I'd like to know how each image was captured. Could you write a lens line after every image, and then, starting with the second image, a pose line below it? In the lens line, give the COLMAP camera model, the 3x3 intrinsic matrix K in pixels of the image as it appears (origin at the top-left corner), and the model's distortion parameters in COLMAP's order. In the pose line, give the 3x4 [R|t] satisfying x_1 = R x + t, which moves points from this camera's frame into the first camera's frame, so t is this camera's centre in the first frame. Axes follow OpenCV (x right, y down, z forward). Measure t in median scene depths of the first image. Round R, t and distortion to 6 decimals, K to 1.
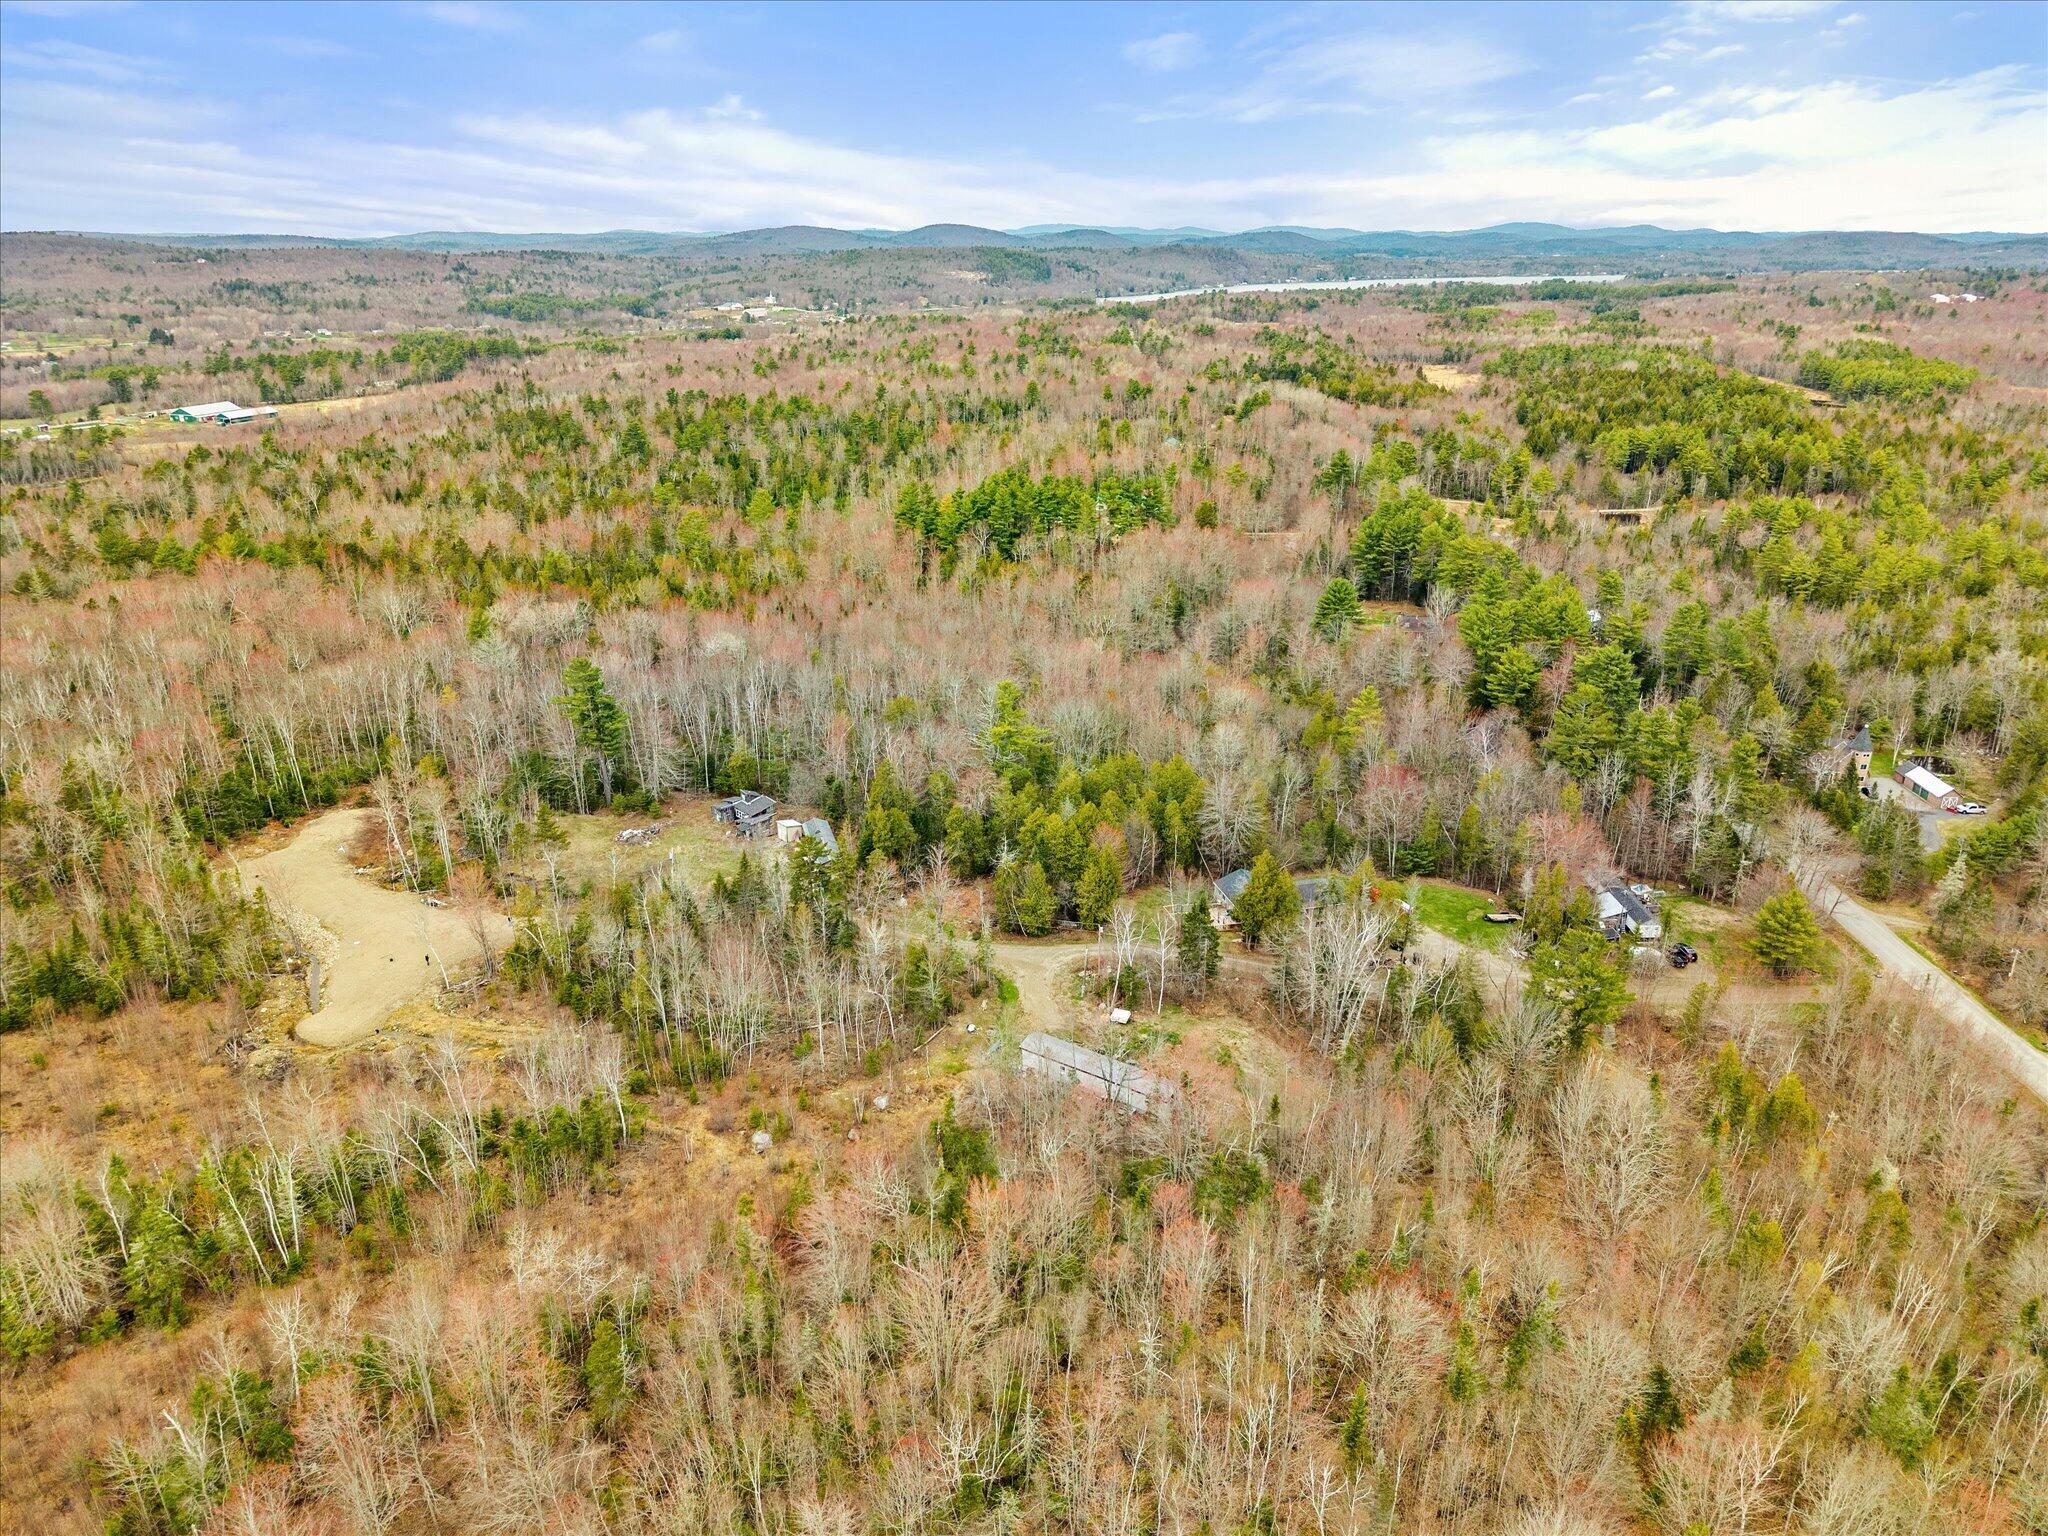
lens RADIAL K [[1401.4, 0, 1021.0], [0, 1401.4, 764.5], [0, 0, 1]] dist [0.007653, -0.010766]
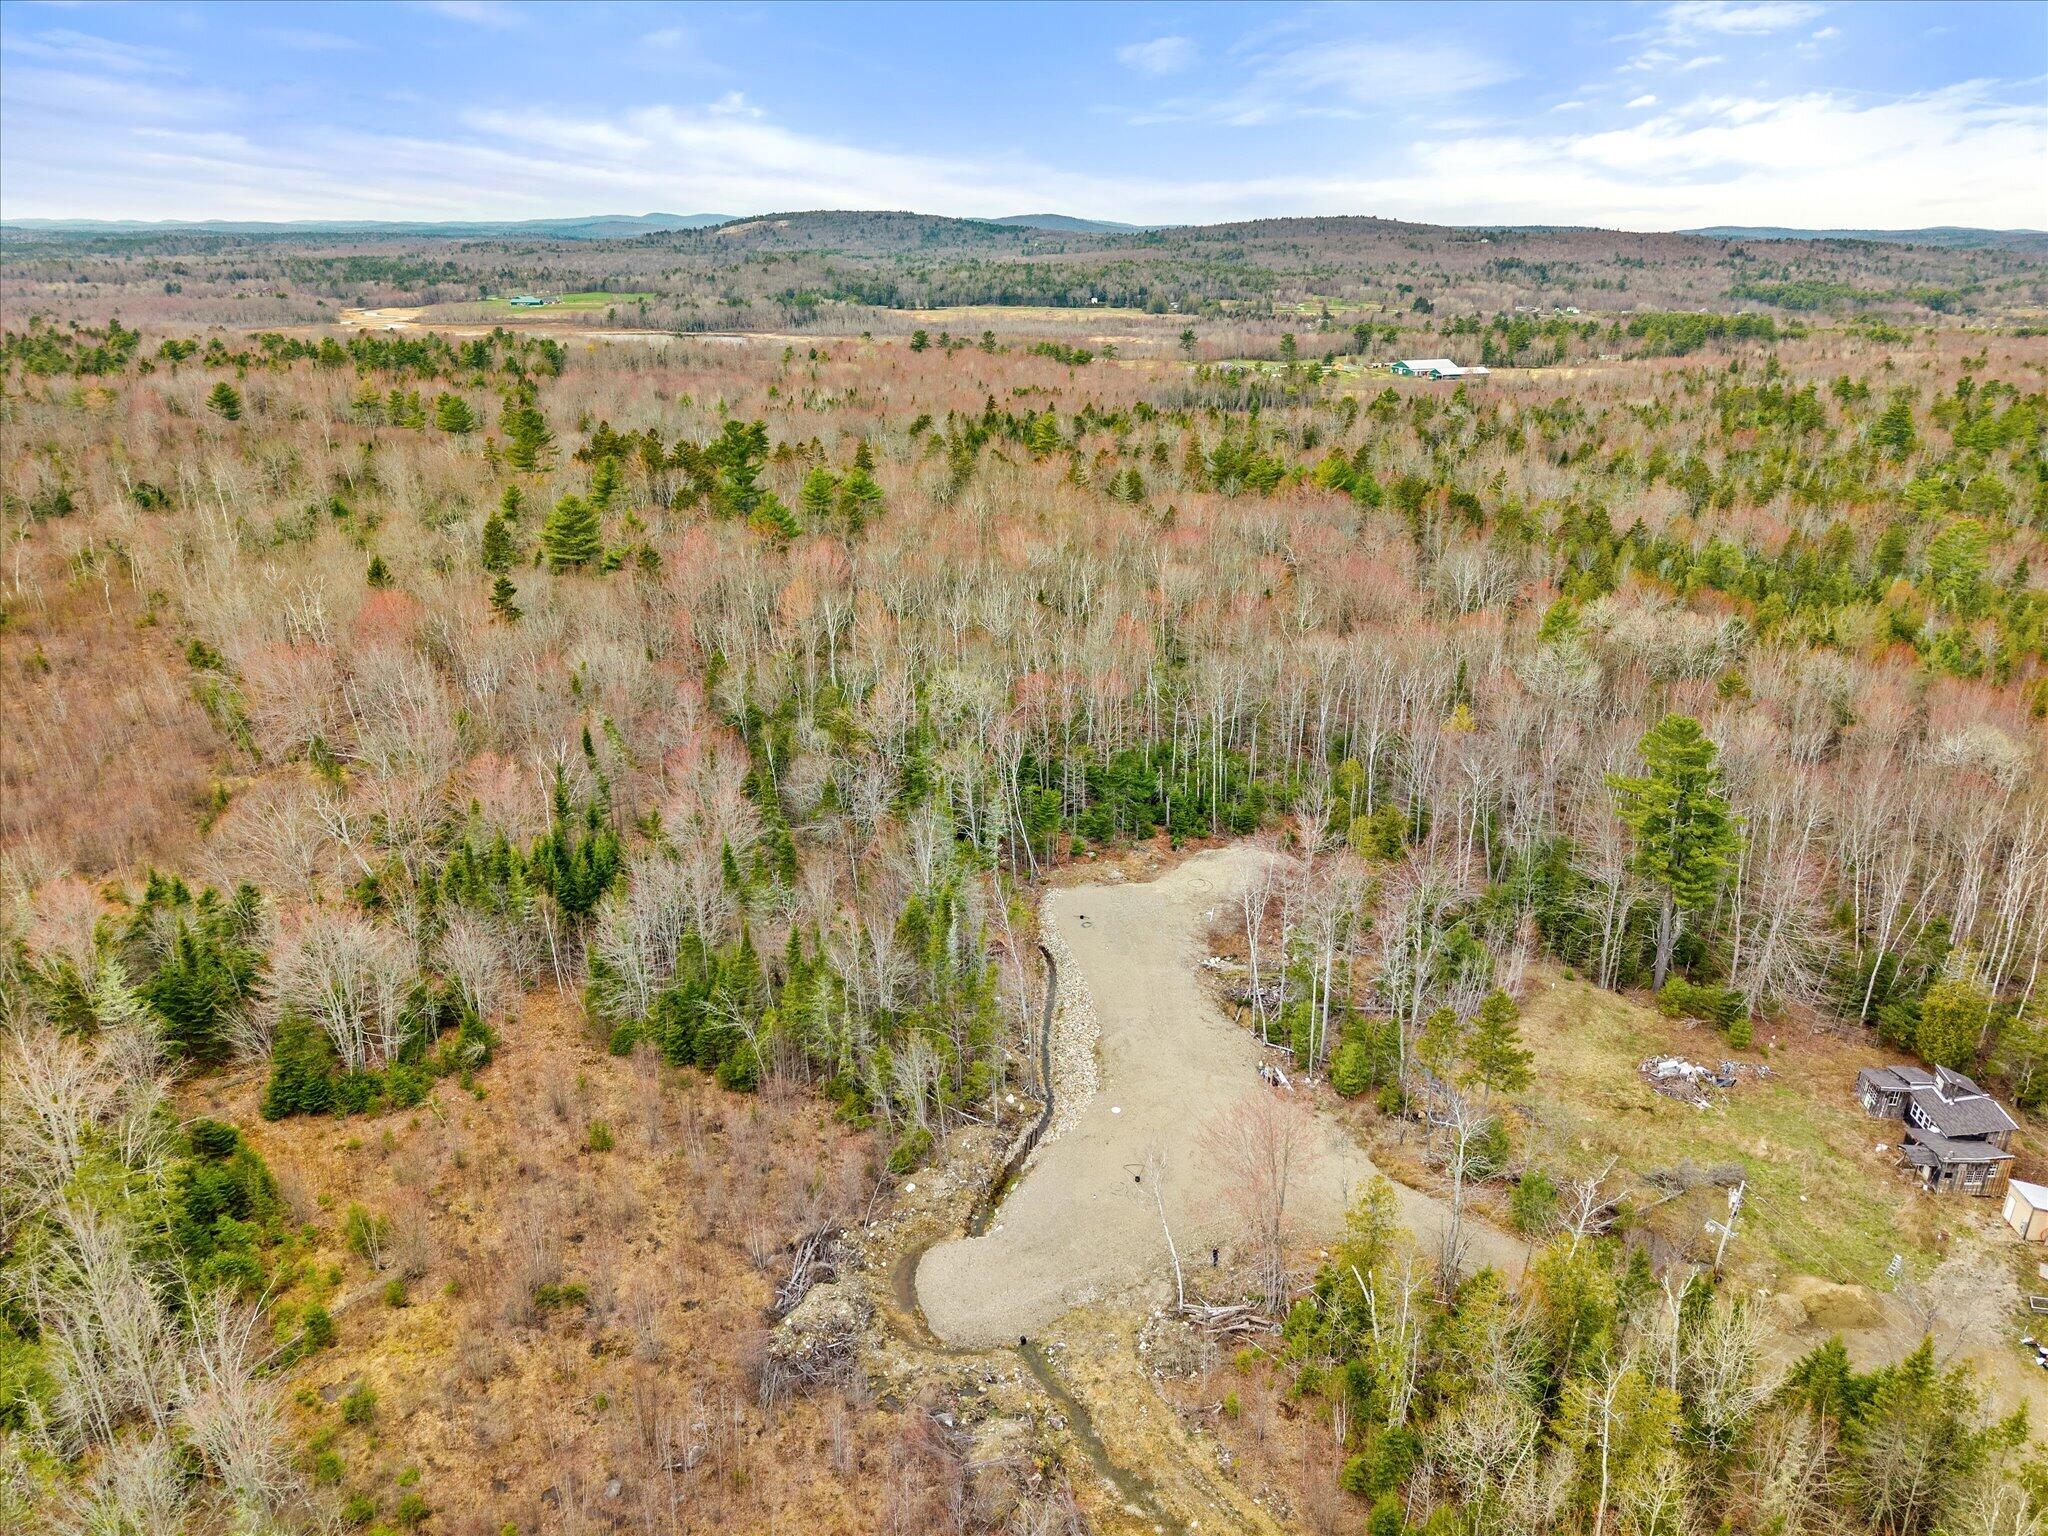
lens RADIAL K [[1401.4, 0, 1021.0], [0, 1401.4, 764.5], [0, 0, 1]] dist [0.007653, -0.010766]
pose [[0.689040, 0.265895, -0.674184, -0.046088], [-0.264437, 0.958369, 0.107712, -0.018381], [0.674757, 0.104062, 0.730667, 0.164511]]
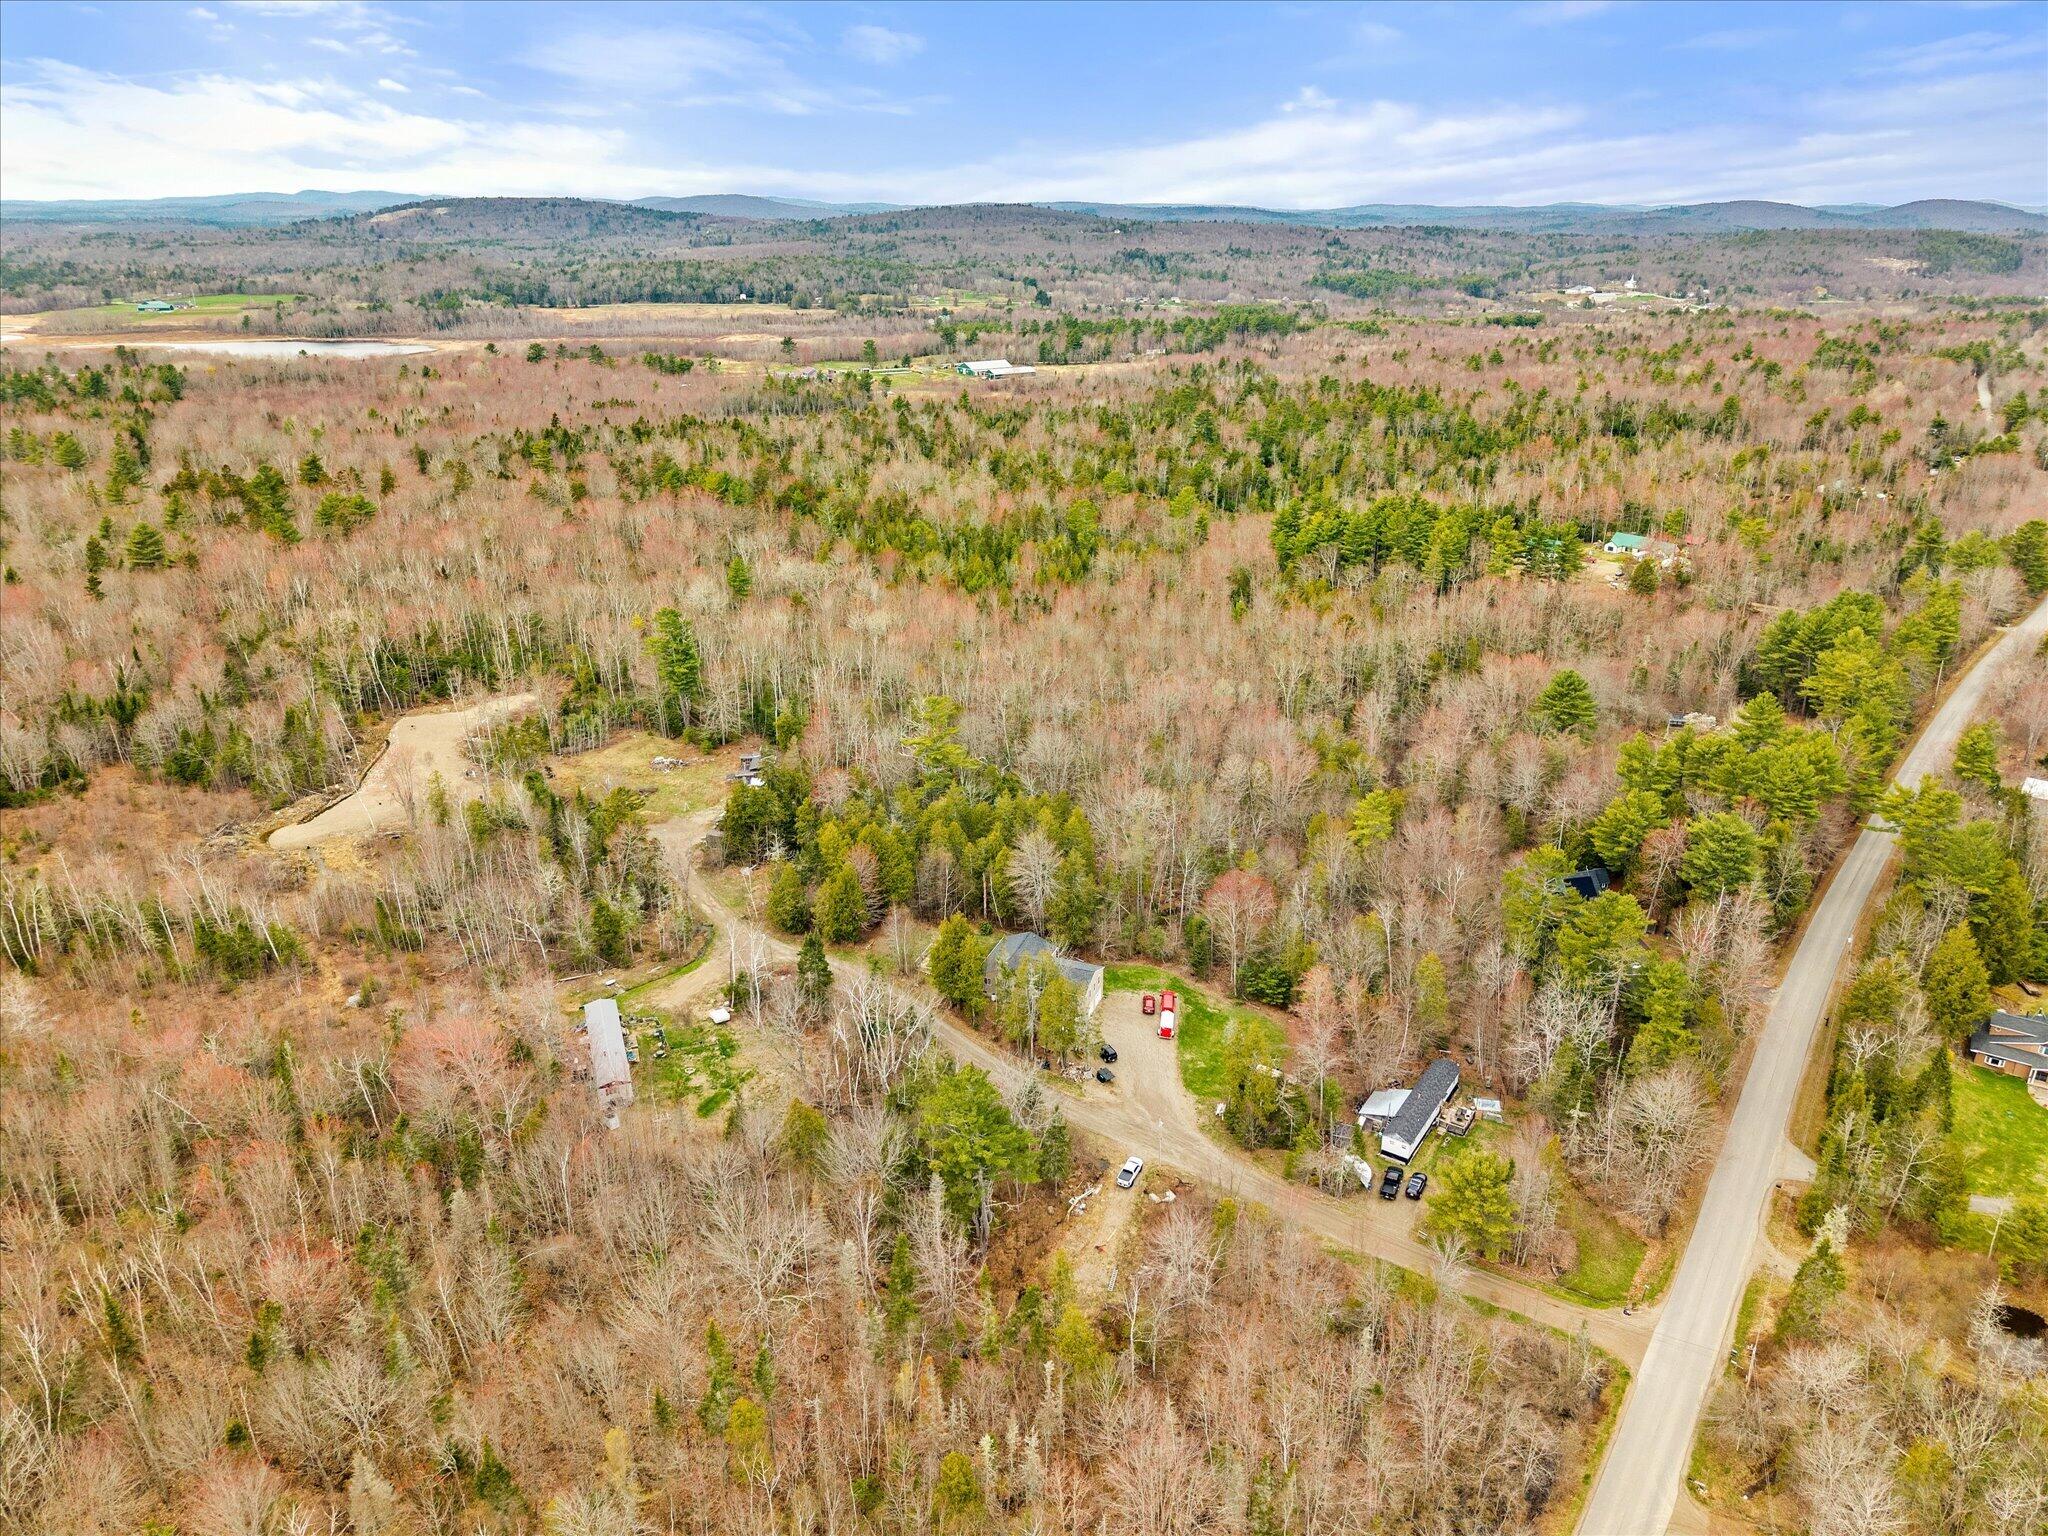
lens RADIAL K [[1401.4, 0, 1021.0], [0, 1401.4, 764.5], [0, 0, 1]] dist [0.007653, -0.010766]
pose [[0.819268, 0.218862, -0.530000, 0.223568], [-0.209753, 0.974620, 0.078232, -0.038516], [0.533671, 0.047076, 0.844381, 0.058336]]
